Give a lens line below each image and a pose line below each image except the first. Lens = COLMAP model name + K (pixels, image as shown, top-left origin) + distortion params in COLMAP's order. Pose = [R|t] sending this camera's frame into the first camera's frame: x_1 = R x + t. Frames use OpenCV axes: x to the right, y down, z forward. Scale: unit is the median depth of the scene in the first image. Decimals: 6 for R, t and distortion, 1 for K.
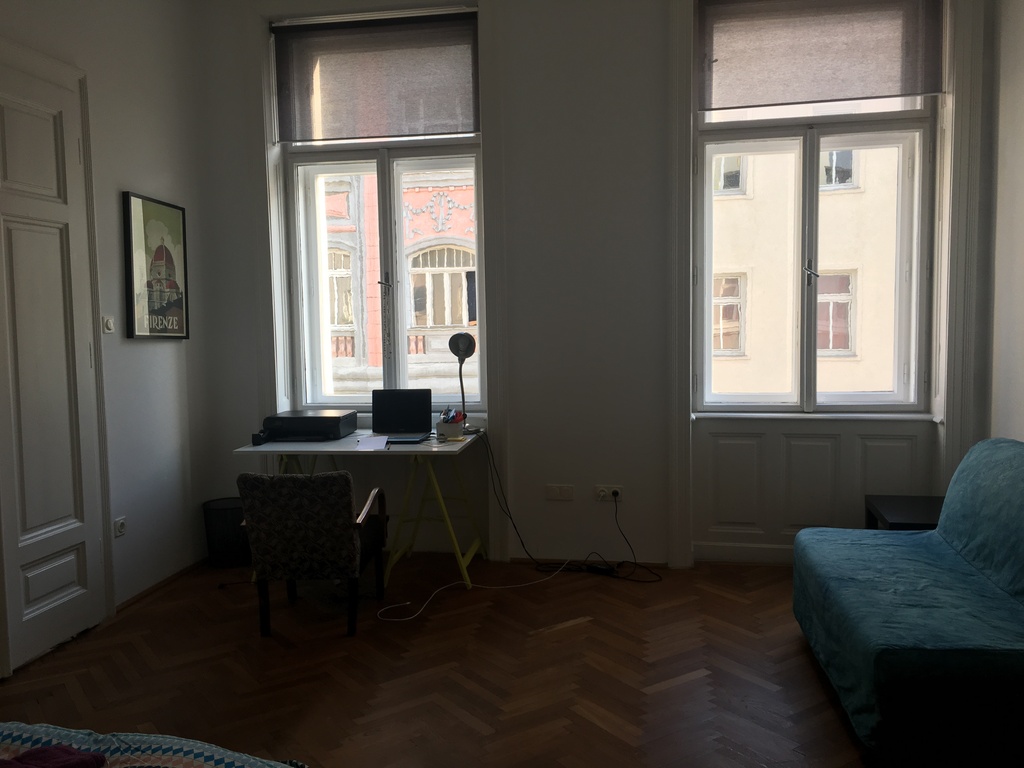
lens RADIAL K [[870.2, 0, 508.7], [0, 870.2, 385.8], [0, 0, 1]] dist [0.063745, -0.056956]
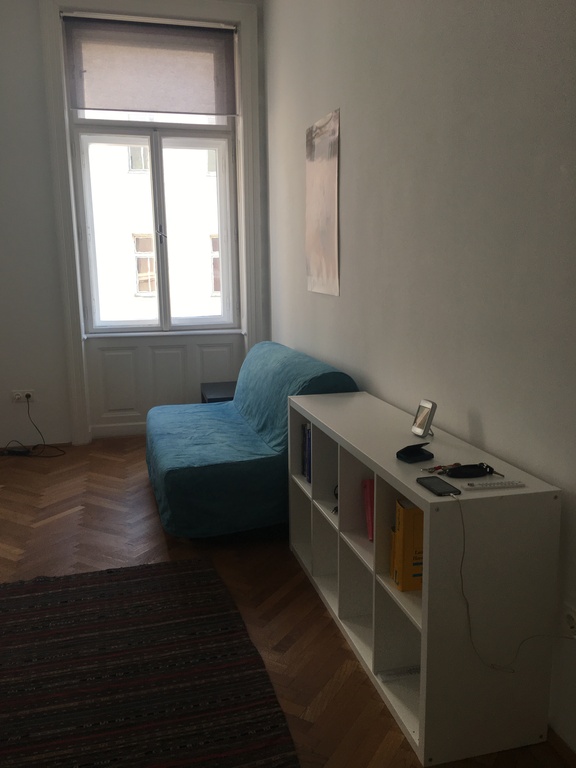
lens RADIAL K [[652.6, 0, 291.7], [0, 652.6, 383.7], [0, 0, 1]] dist [0.063745, -0.056956]
pose [[0.910436, -0.067618, 0.408086, 0.084913], [0.028032, 0.994366, 0.102224, 0.012752], [-0.412699, -0.081629, 0.907203, -0.099996]]
